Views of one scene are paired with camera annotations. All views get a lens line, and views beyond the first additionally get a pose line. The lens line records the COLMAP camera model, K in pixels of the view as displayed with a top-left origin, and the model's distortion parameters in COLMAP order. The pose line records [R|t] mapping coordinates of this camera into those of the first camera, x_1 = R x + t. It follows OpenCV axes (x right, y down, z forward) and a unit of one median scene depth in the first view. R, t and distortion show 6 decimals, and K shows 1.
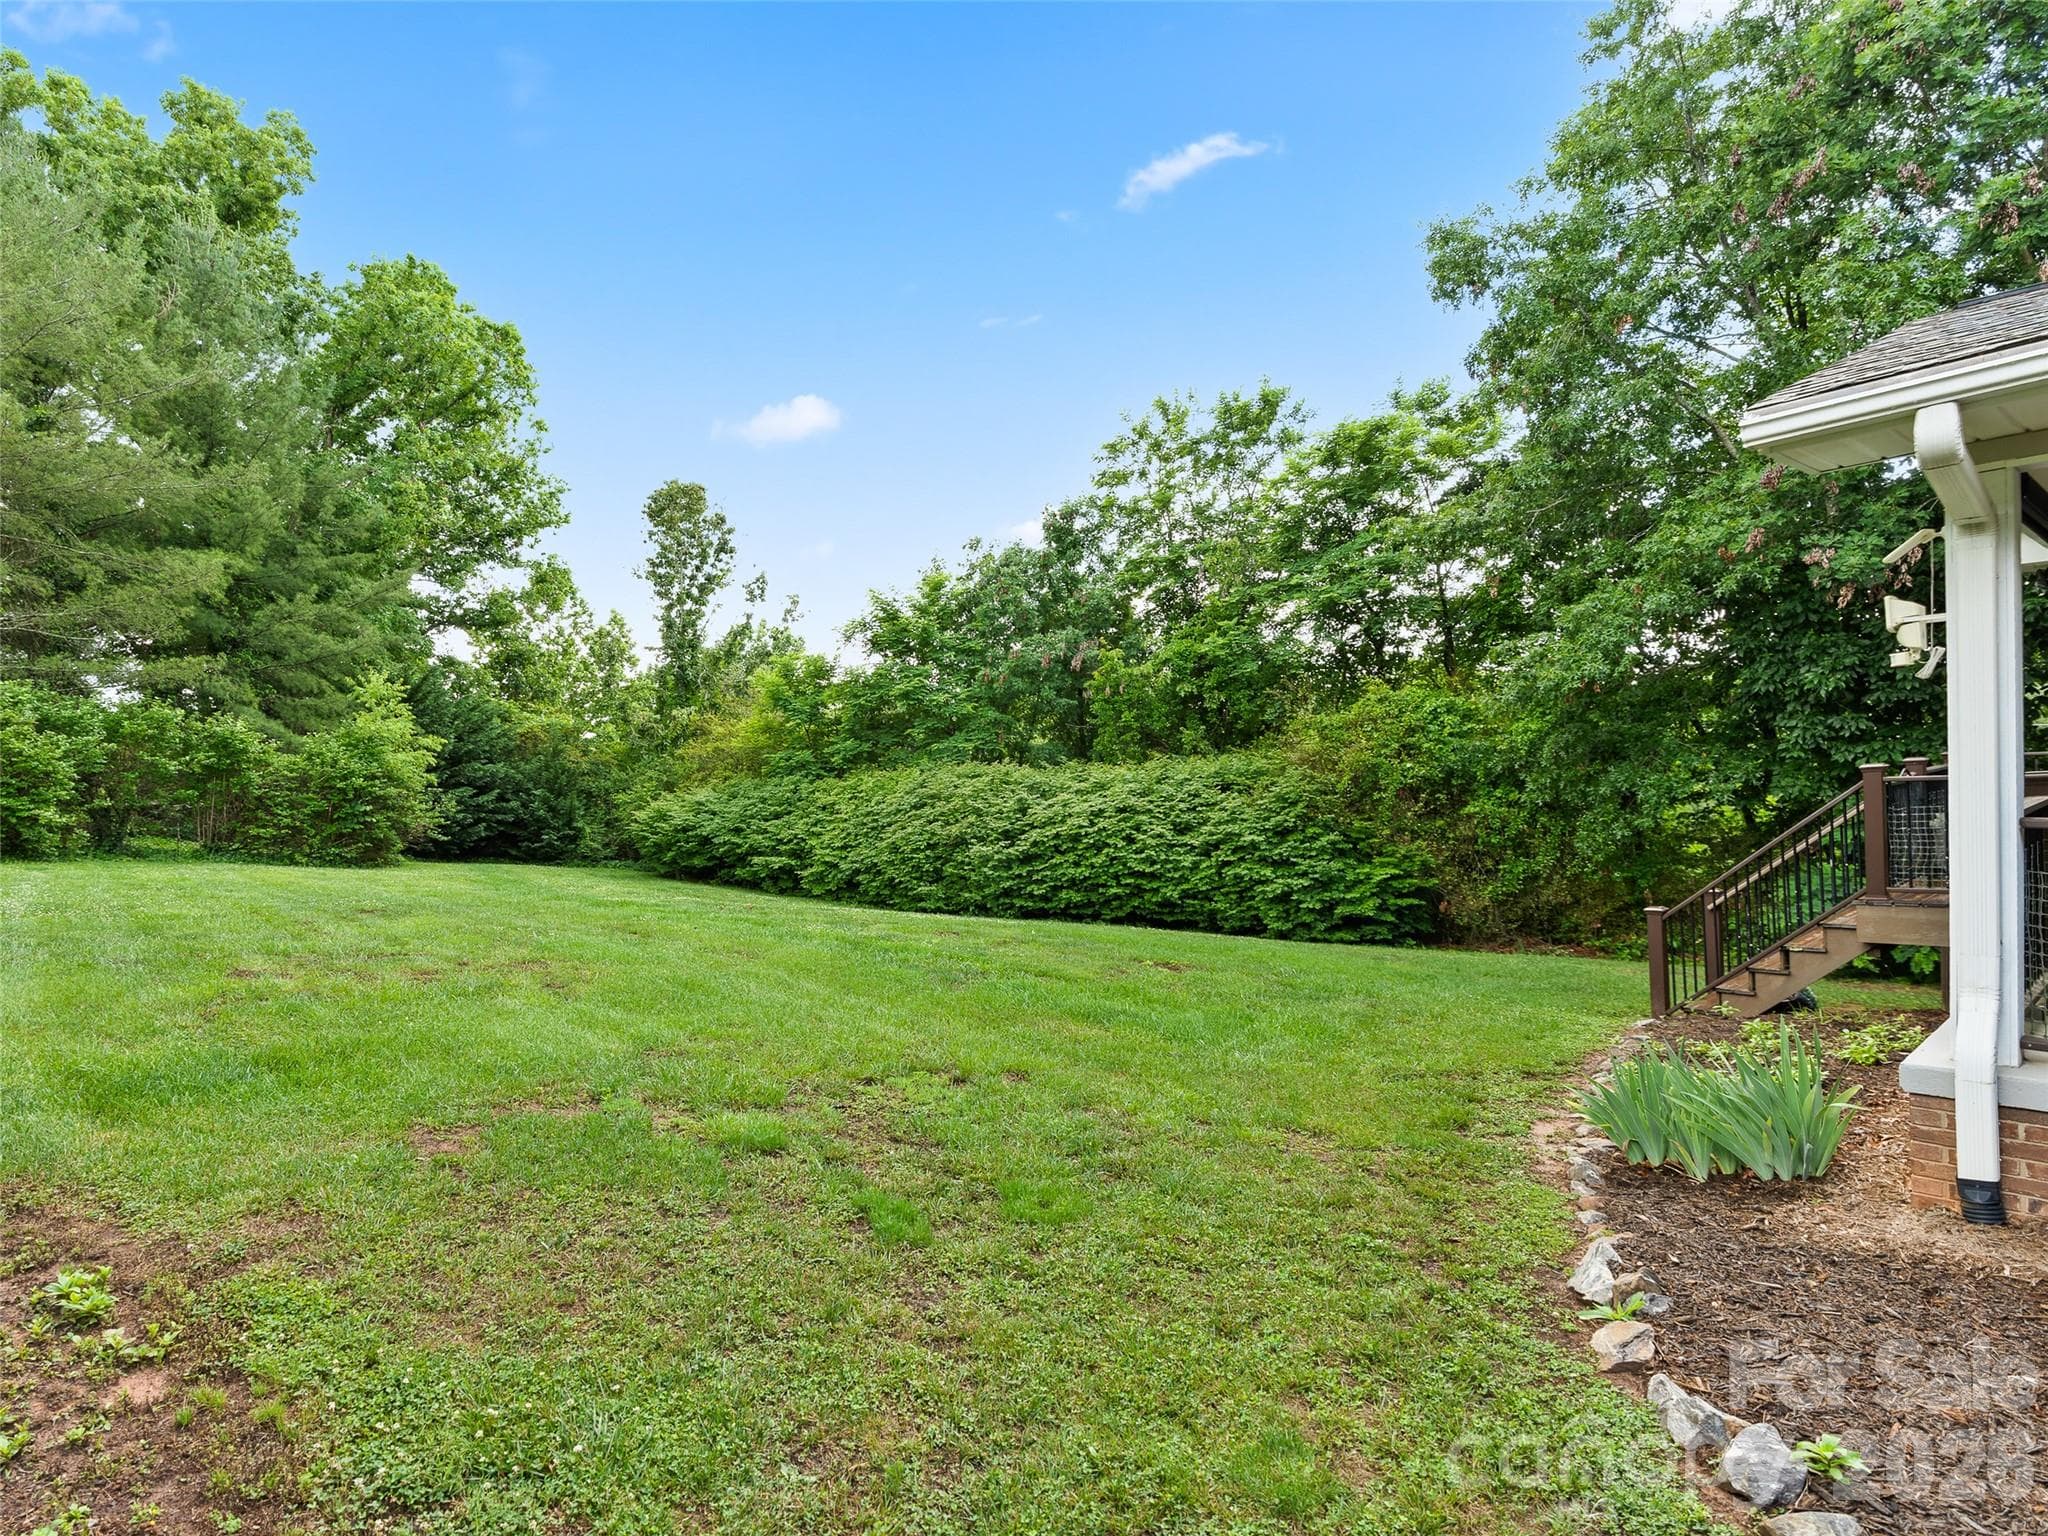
lens RADIAL K [[1090.6, 0, 1018.6], [0, 1090.6, 820.9], [0, 0, 1]] dist [-0.002171, -0.000174]
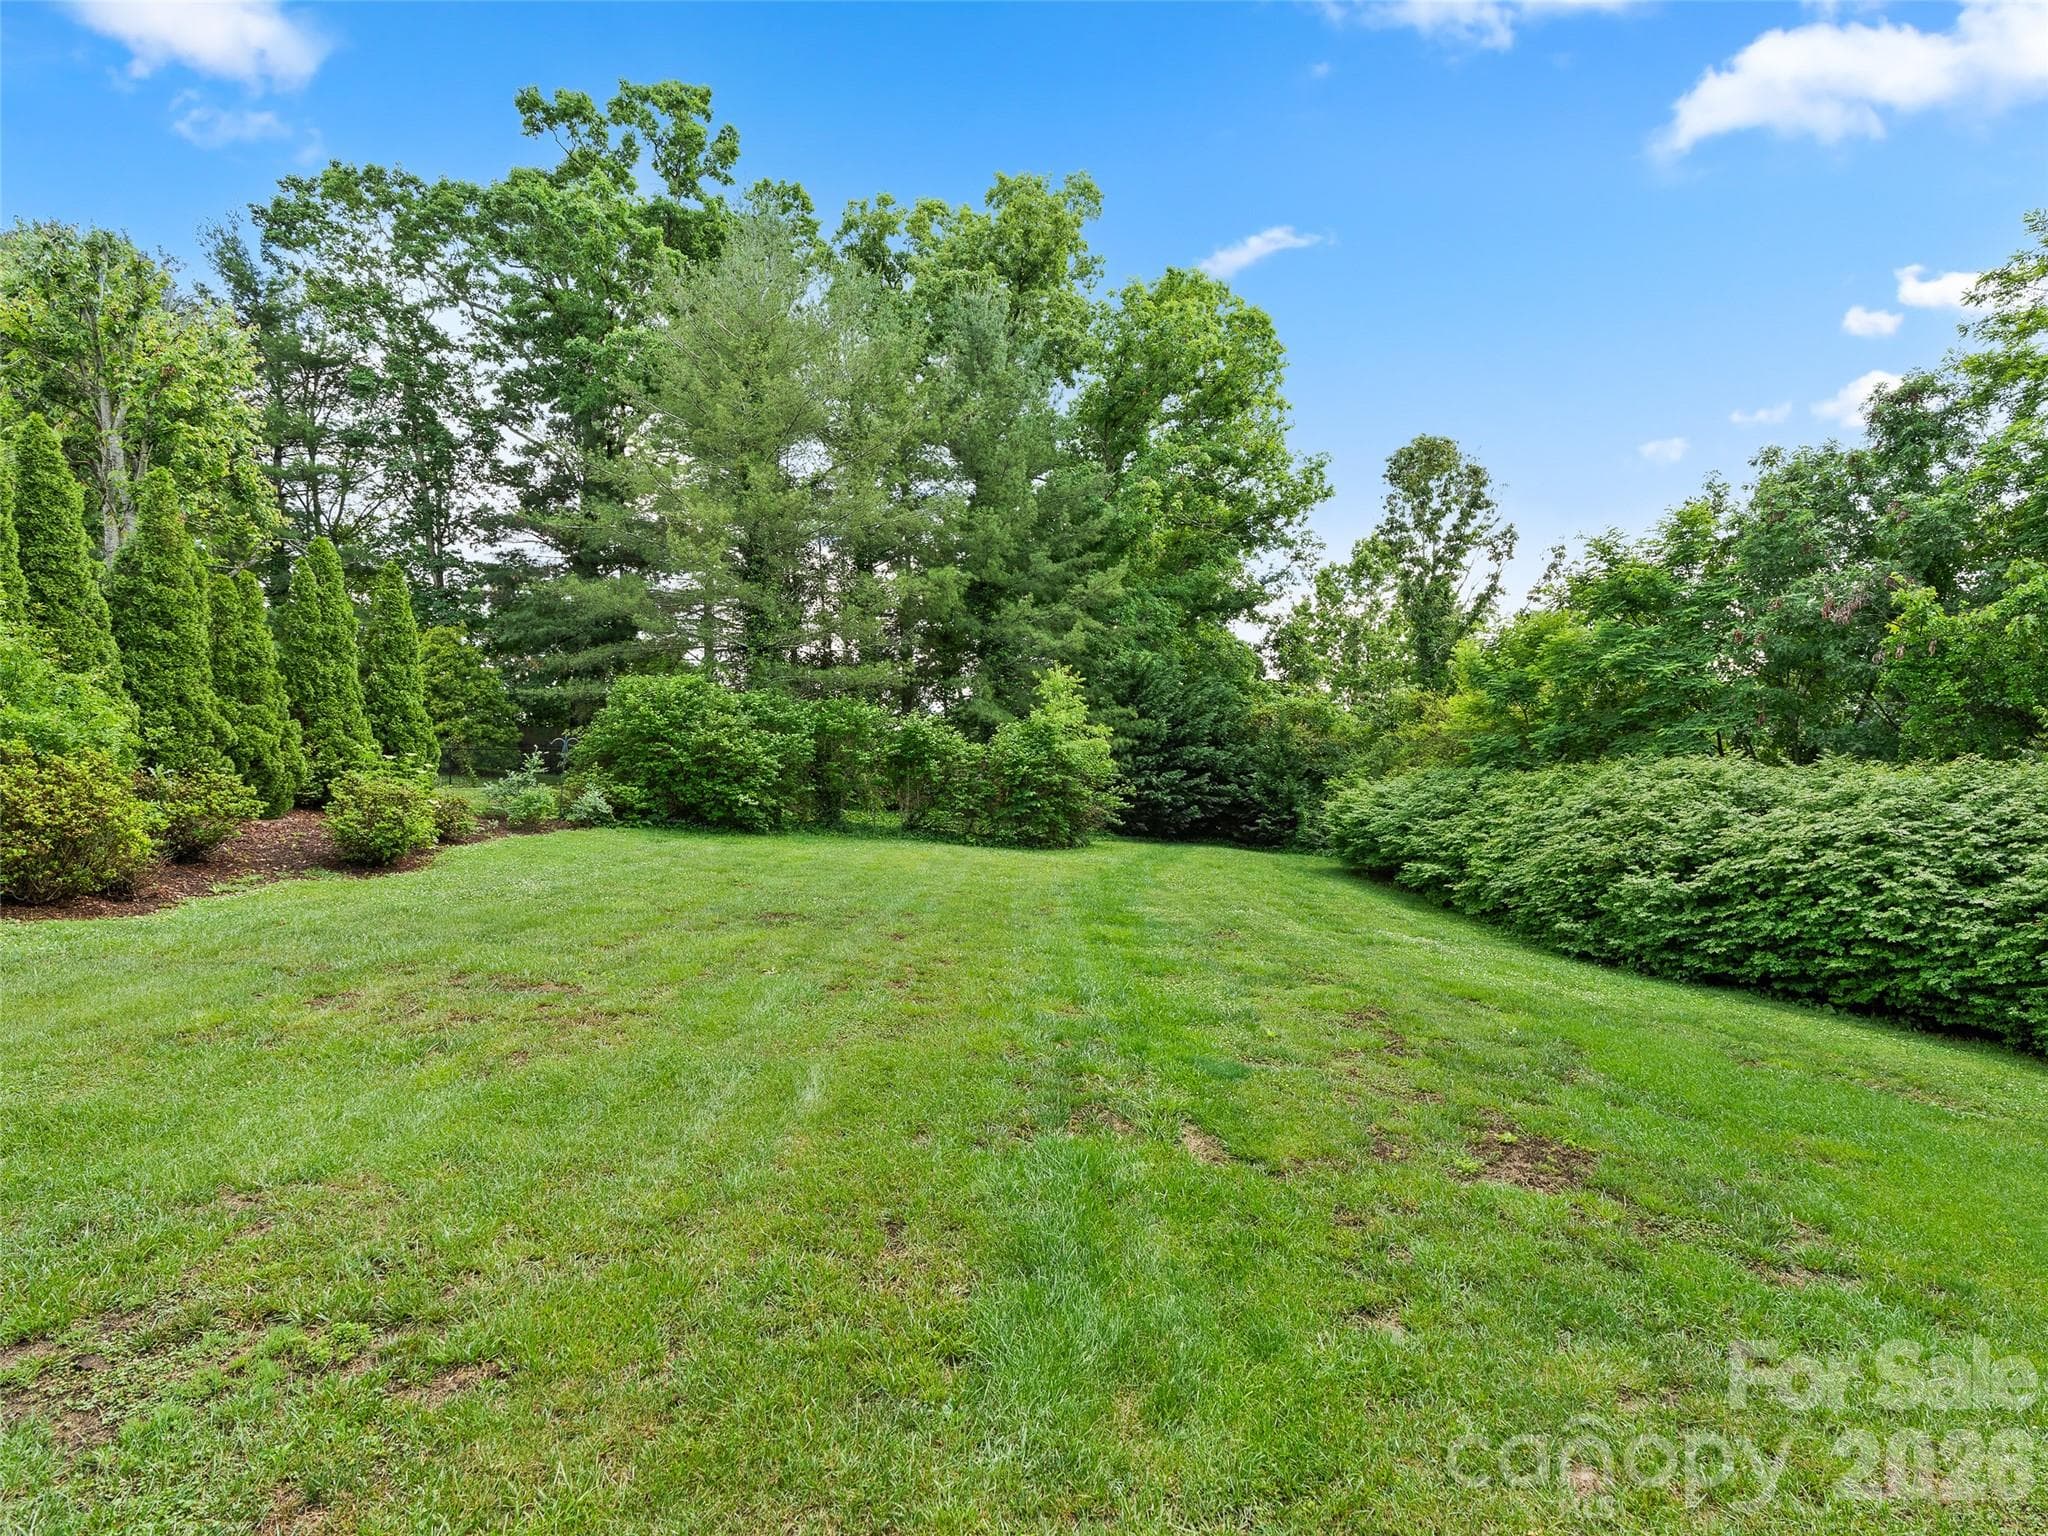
lens RADIAL K [[1147.4, 0, 1024.0], [0, 1147.4, 768.0], [0, 0, 1]] dist [-0.002279, 0.000265]
pose [[0.762464, 0.017208, -0.646802, 0.149191], [-0.033541, 0.999353, -0.012952, -0.026002], [0.646161, 0.031569, 0.762548, 0.153189]]
